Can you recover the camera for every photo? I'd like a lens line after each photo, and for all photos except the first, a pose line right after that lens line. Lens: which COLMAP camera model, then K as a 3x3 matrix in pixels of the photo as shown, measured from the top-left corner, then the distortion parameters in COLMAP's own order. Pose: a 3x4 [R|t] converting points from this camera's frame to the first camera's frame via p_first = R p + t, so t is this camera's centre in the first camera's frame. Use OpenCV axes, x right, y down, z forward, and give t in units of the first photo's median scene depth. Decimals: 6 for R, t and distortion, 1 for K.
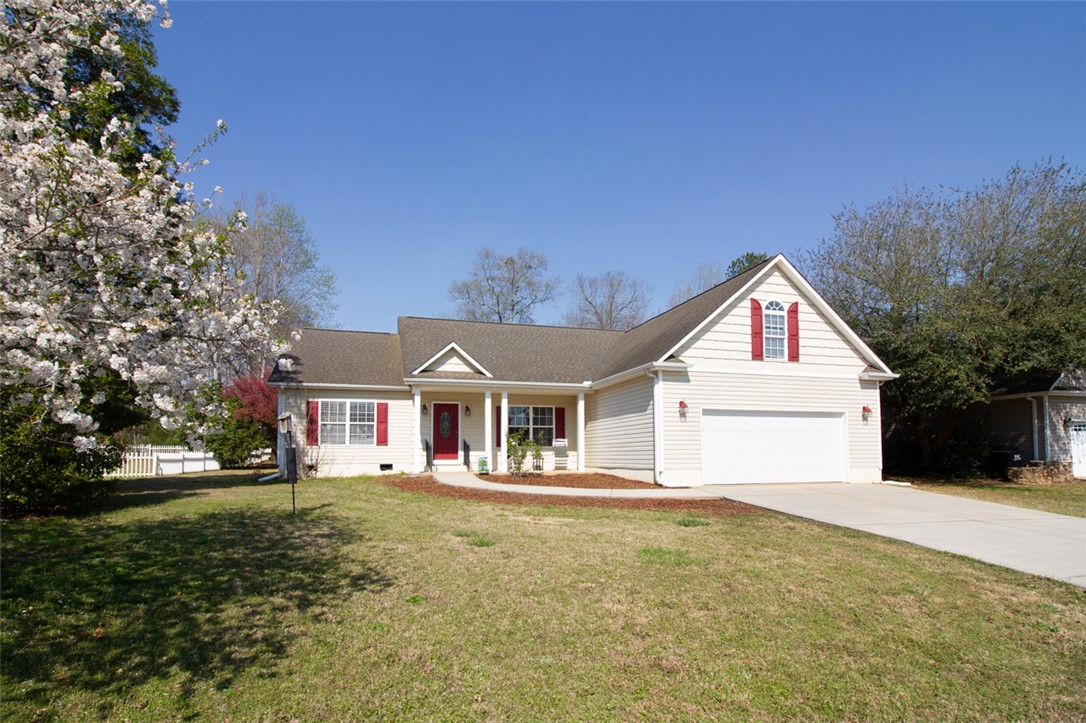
lens RADIAL K [[508.7, 0, 543.0], [0, 508.7, 361.5], [0, 0, 1]] dist [0.016519, -0.015407]
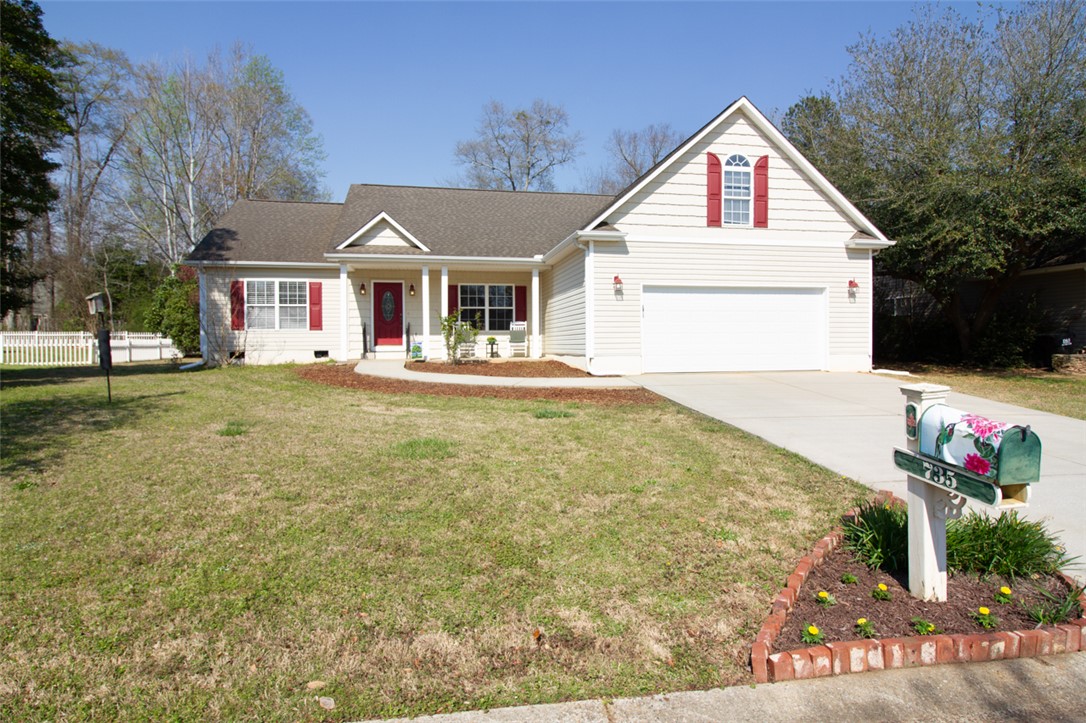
lens RADIAL K [[590.5, 0, 543.0], [0, 590.5, 275.1], [0, 0, 1]] dist [0.020119, -0.000201]
pose [[0.997369, -0.010368, -0.071744, 0.169244], [0.015276, 0.997555, 0.068199, 0.005076], [0.070862, -0.069116, 0.995089, 0.004191]]
